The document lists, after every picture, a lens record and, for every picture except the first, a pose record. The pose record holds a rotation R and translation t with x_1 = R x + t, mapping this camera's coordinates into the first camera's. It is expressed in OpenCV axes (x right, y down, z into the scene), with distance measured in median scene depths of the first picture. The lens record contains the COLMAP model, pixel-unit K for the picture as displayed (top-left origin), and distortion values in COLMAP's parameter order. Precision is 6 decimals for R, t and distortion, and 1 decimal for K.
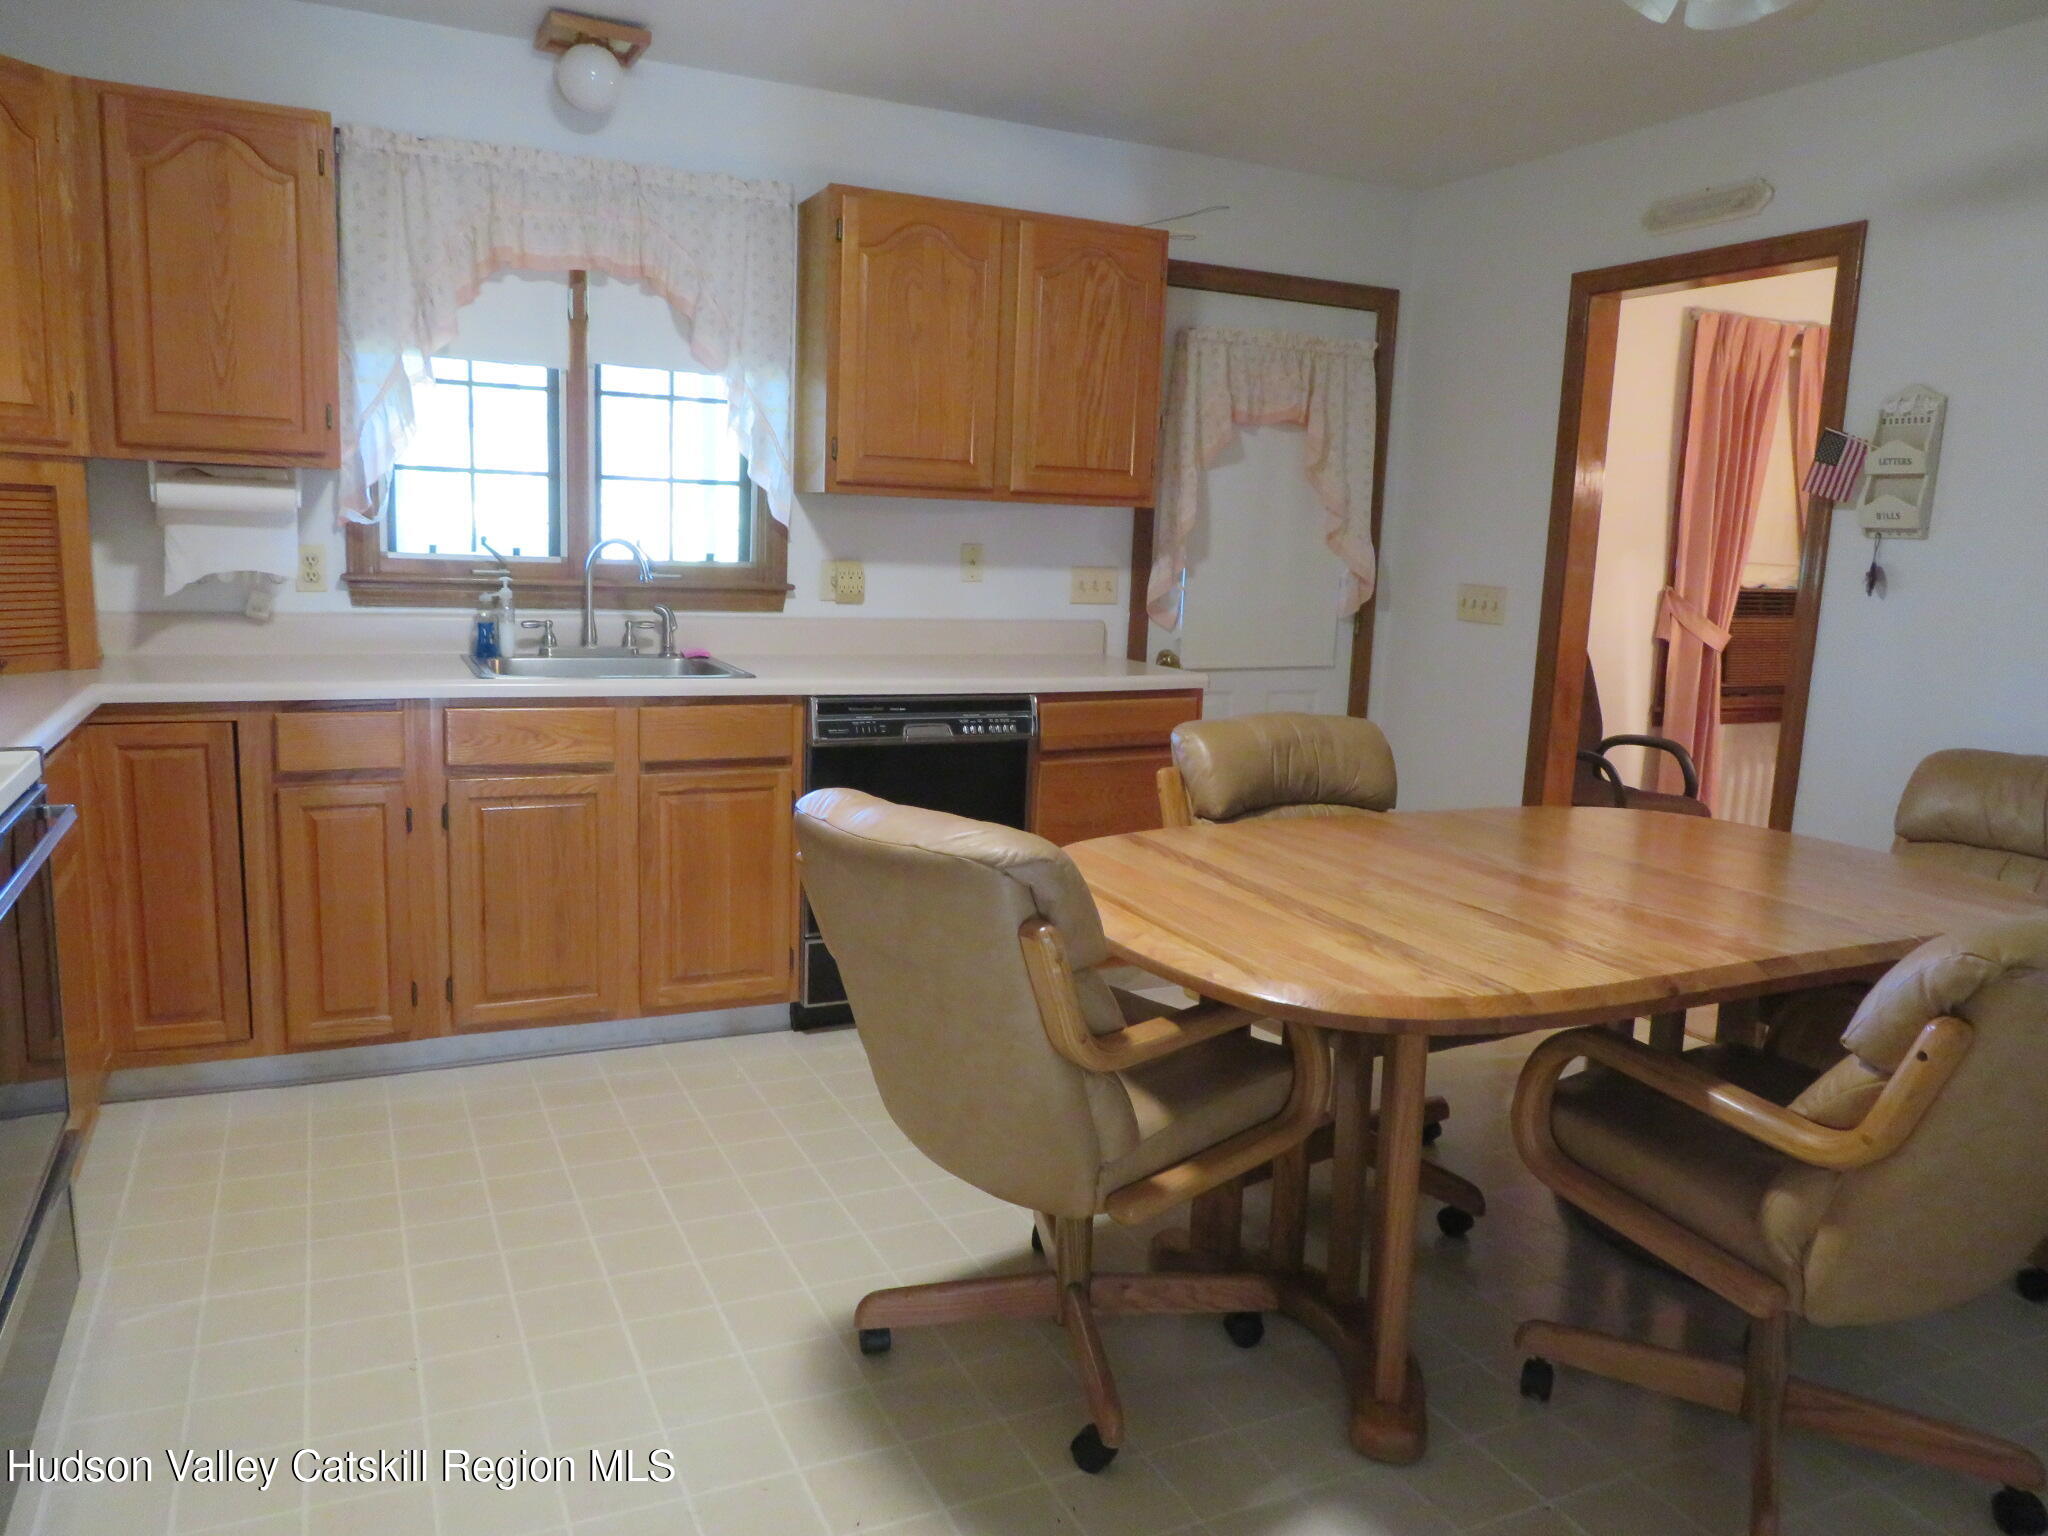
lens RADIAL K [[1471.9, 0, 1026.6], [0, 1471.9, 762.6], [0, 0, 1]] dist [-0.010003, 0.006386]
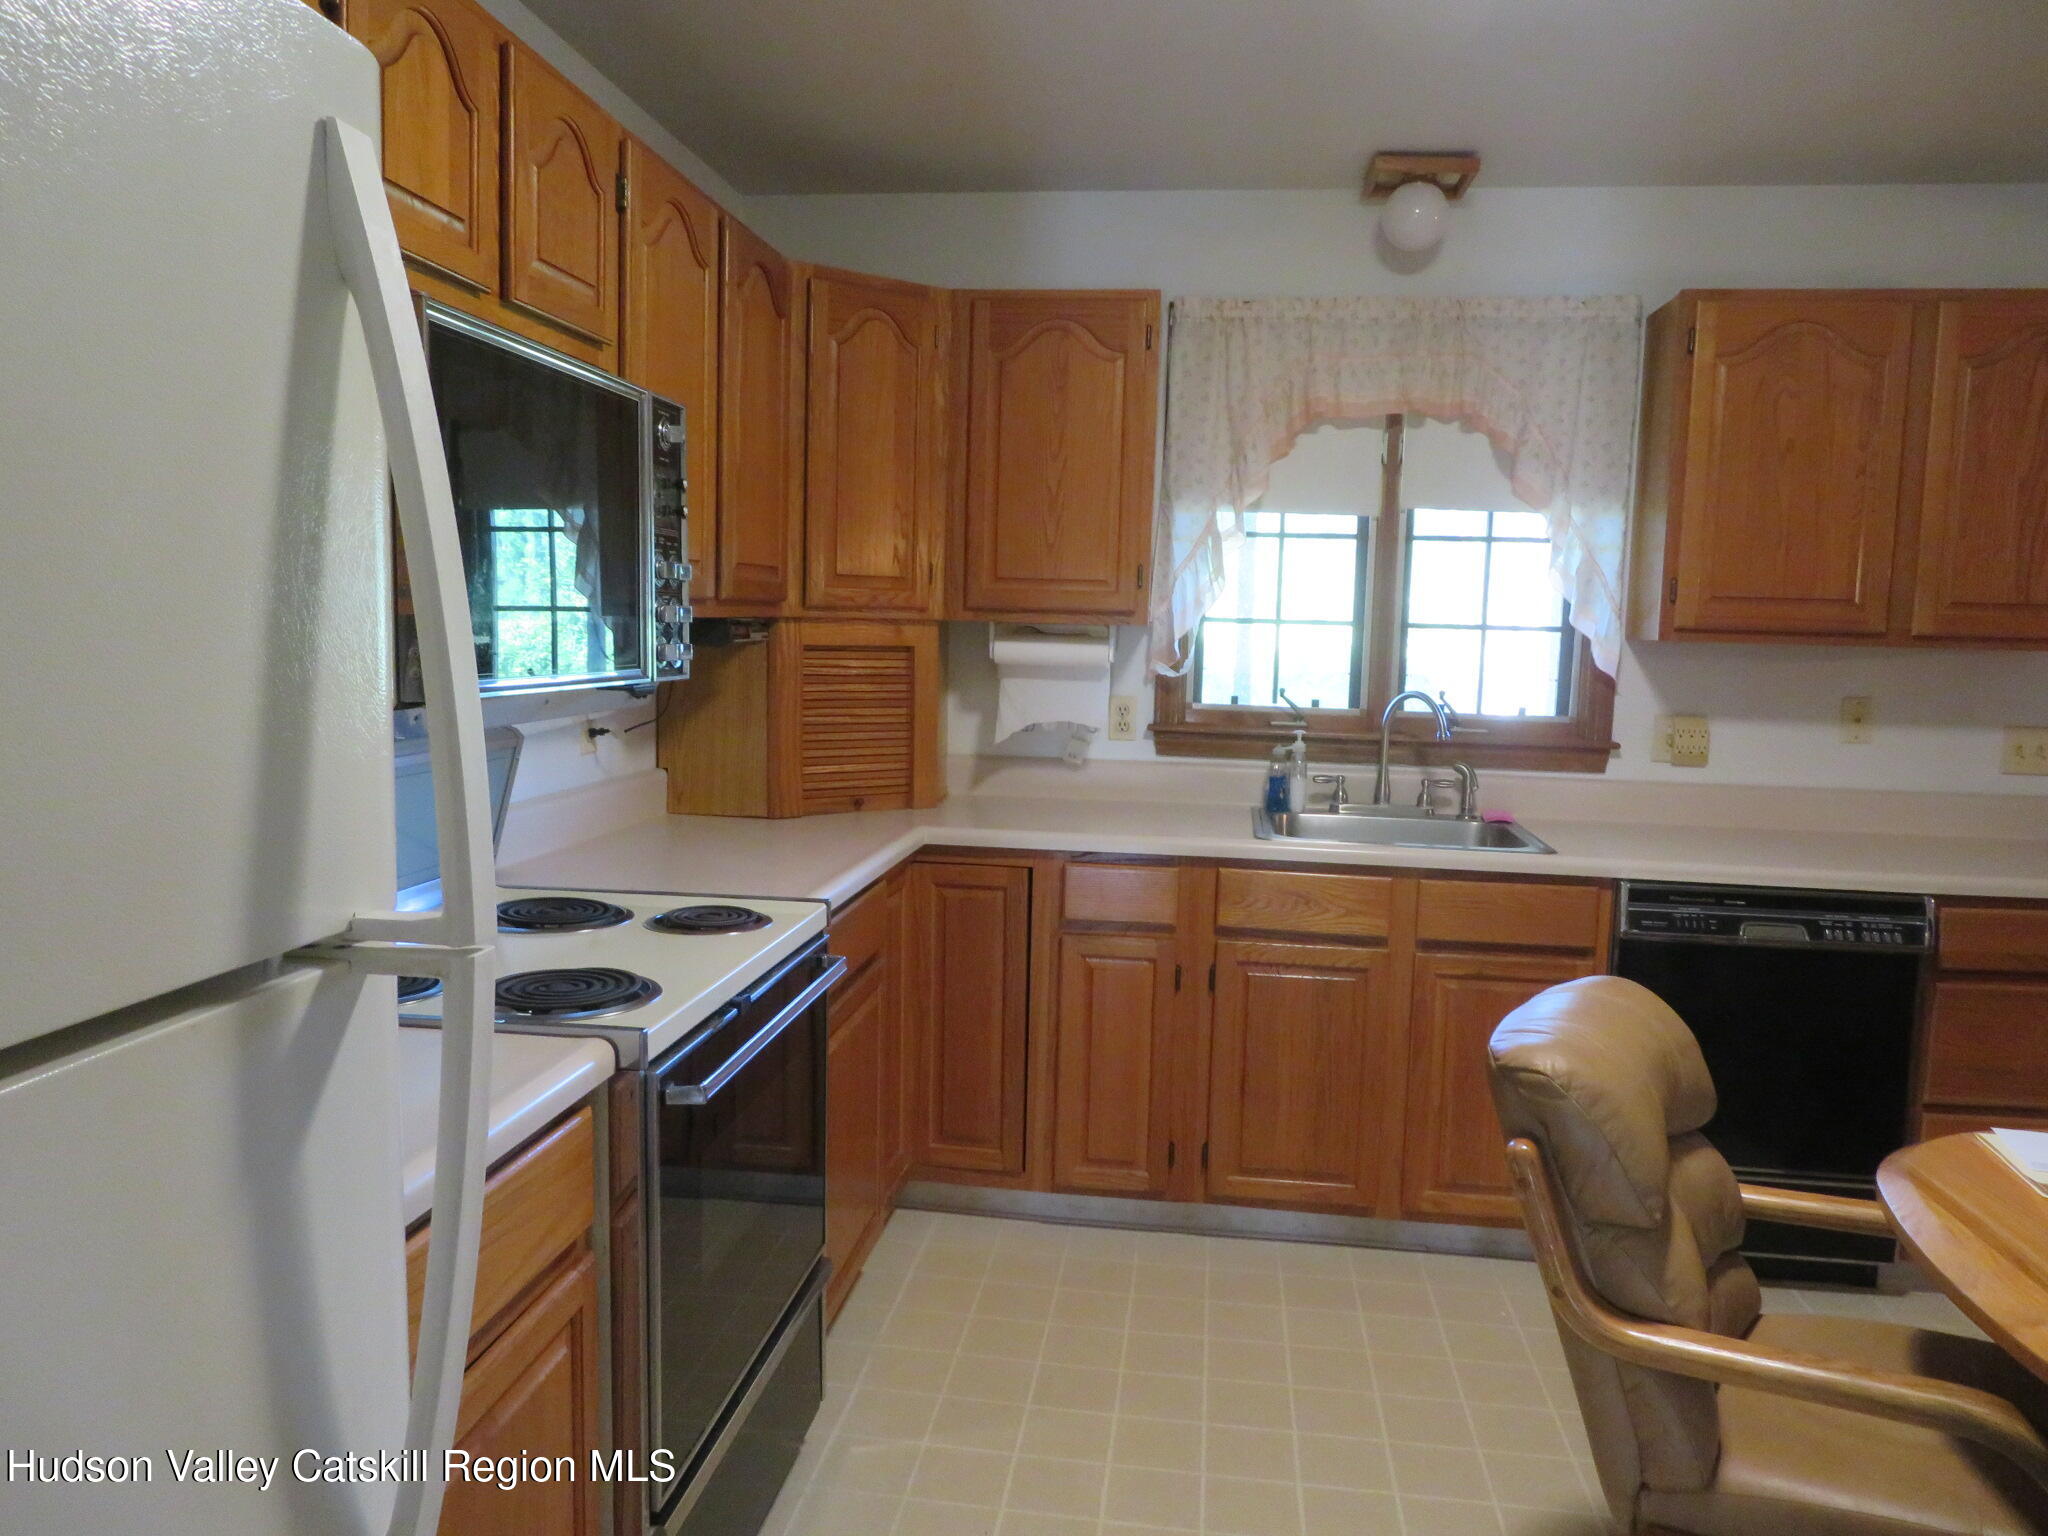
lens RADIAL K [[1471.9, 0, 1027.1], [0, 1471.9, 766.3], [0, 0, 1]] dist [-0.010003, 0.006386]
pose [[0.839239, 0.038106, -0.542426, 0.024215], [-0.080487, 0.995259, -0.054610, -0.036526], [0.537773, 0.089489, 0.838327, 0.092642]]
